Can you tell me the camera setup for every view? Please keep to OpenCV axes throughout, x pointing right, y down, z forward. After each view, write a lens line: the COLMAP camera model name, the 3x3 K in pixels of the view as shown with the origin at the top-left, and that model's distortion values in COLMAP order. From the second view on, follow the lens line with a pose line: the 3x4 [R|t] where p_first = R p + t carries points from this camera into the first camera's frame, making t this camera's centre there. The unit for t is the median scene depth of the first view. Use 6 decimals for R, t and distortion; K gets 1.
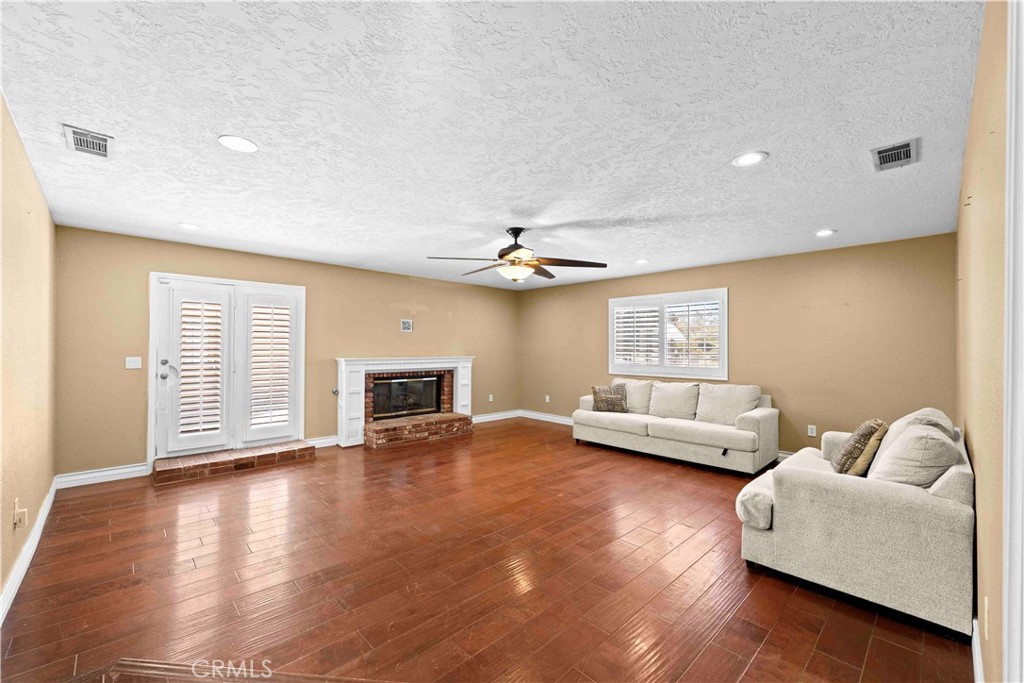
lens RADIAL K [[419.7, 0, 509.7], [0, 419.7, 338.1], [0, 0, 1]] dist [-0.002766, -0.001472]
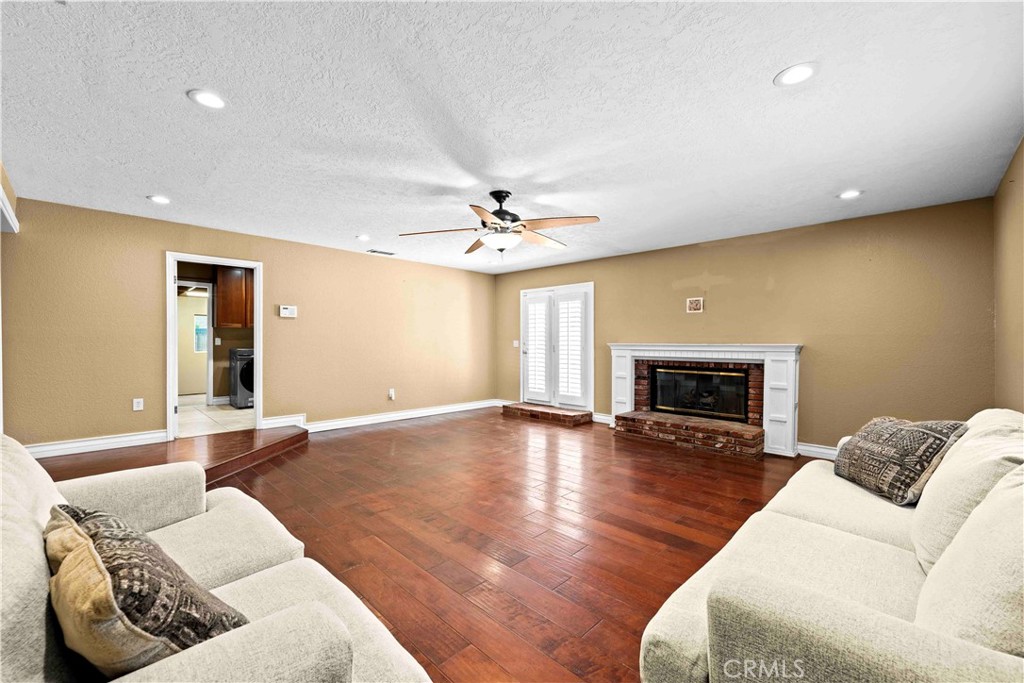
lens RADIAL K [[419.7, 0, 509.1], [0, 419.7, 341.8], [0, 0, 1]] dist [-0.002766, -0.001472]
pose [[0.020329, -0.002421, -0.999790, 0.614275], [0.020505, 0.999788, -0.002004, 0.038474], [0.999583, -0.020460, 0.020374, 0.675951]]
